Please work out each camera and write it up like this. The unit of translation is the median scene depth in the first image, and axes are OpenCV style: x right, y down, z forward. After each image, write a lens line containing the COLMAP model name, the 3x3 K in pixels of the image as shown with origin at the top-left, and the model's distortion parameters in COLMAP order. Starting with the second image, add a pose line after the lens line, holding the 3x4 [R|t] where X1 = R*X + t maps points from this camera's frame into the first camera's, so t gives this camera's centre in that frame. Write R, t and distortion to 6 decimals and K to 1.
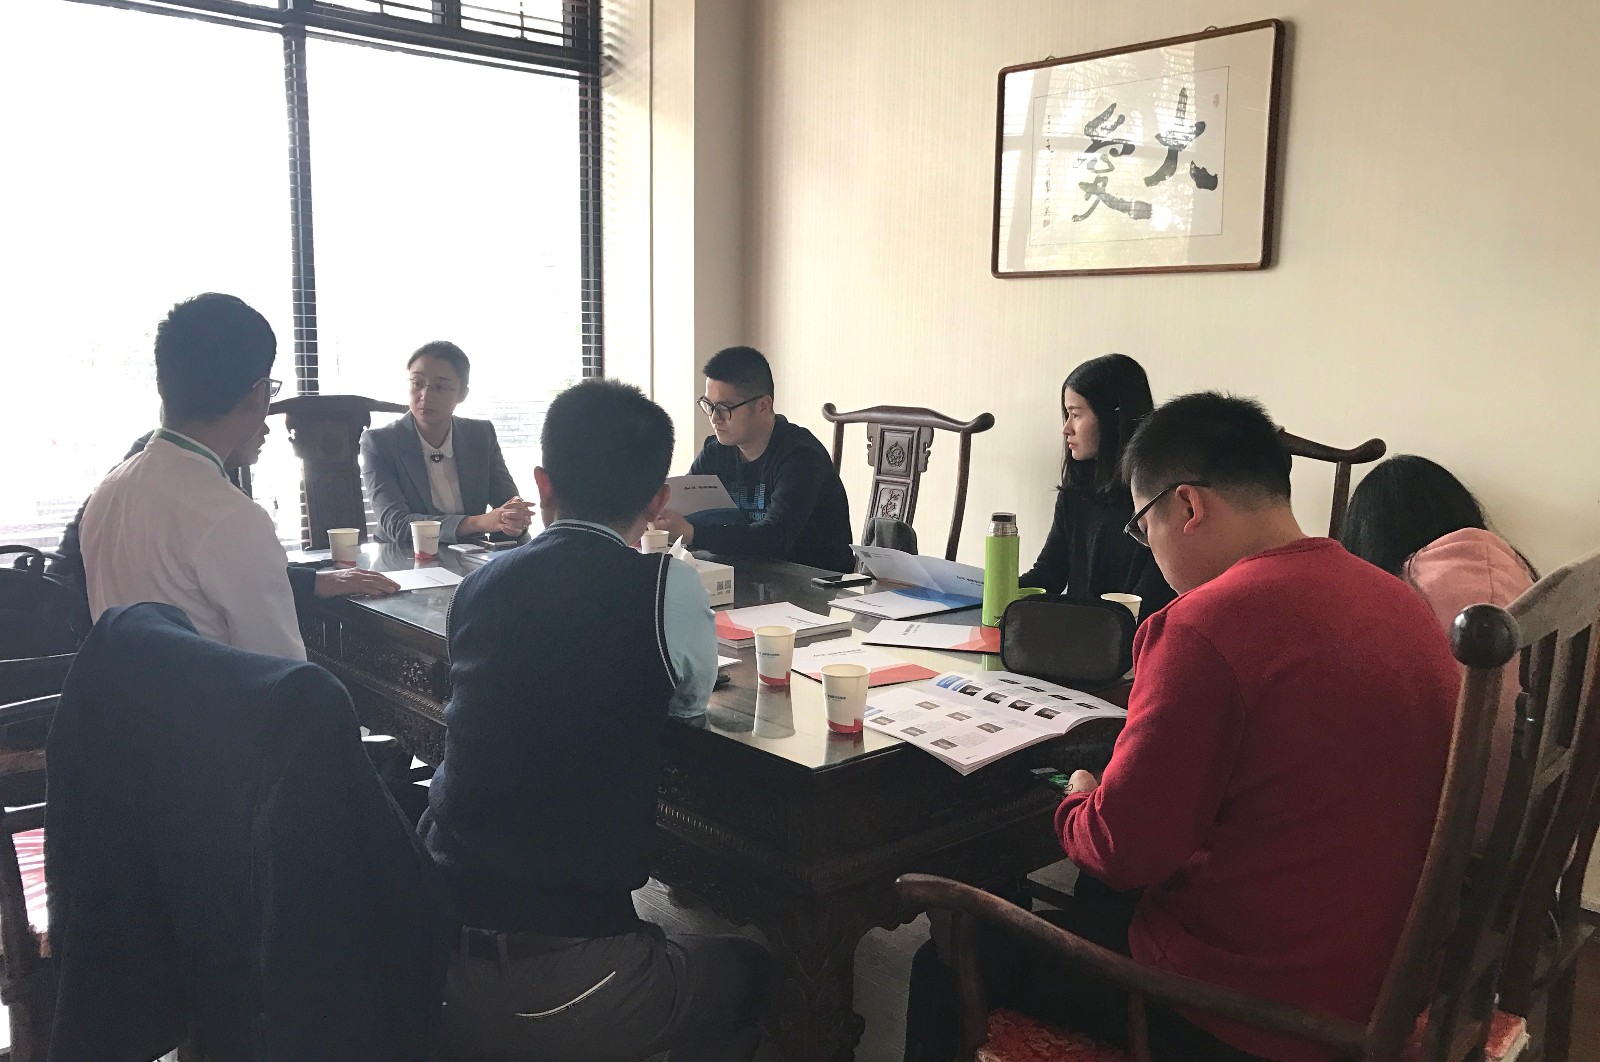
lens RADIAL K [[1298.8, 0, 800.0], [0, 1298.8, 531.0], [0, 0, 1]] dist [0.004076, 0.001980]
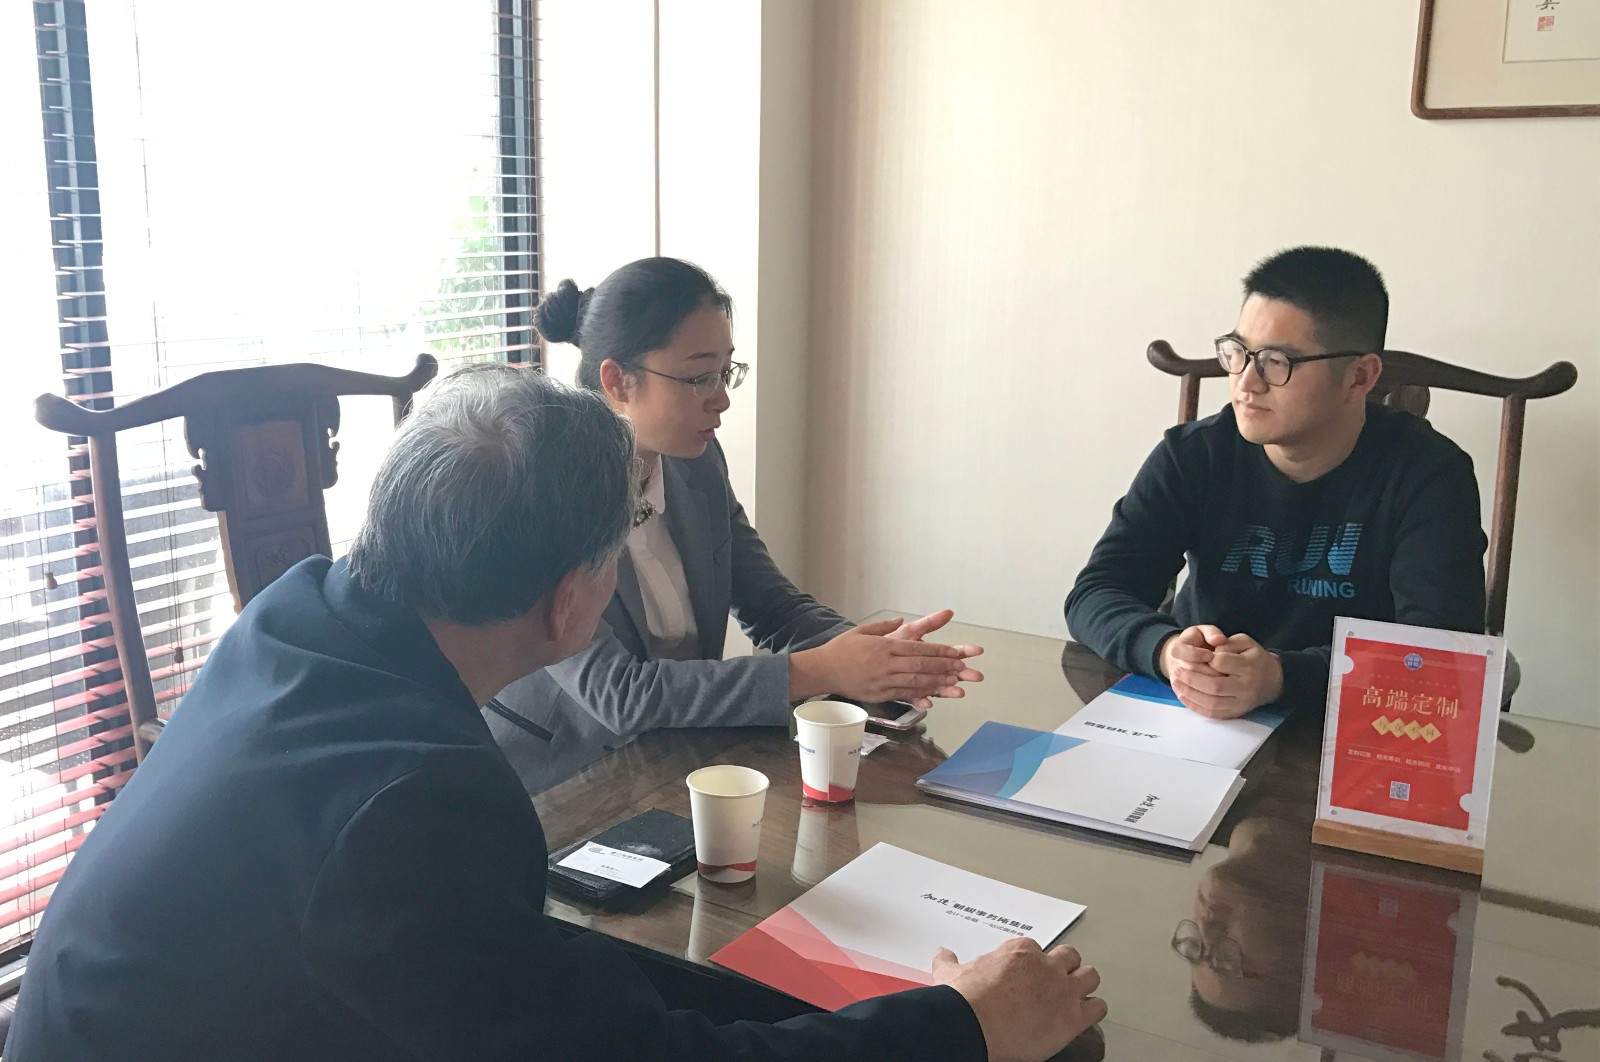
lens RADIAL K [[1479.4, 0, 800.0], [0, 1479.4, 531.0], [0, 0, 1]] dist [-0.018376, -0.014166]
pose [[0.944987, -0.065932, 0.320394, -0.357479], [0.047940, 0.996815, 0.063731, -0.073520], [-0.323576, -0.044865, 0.945138, 0.506798]]
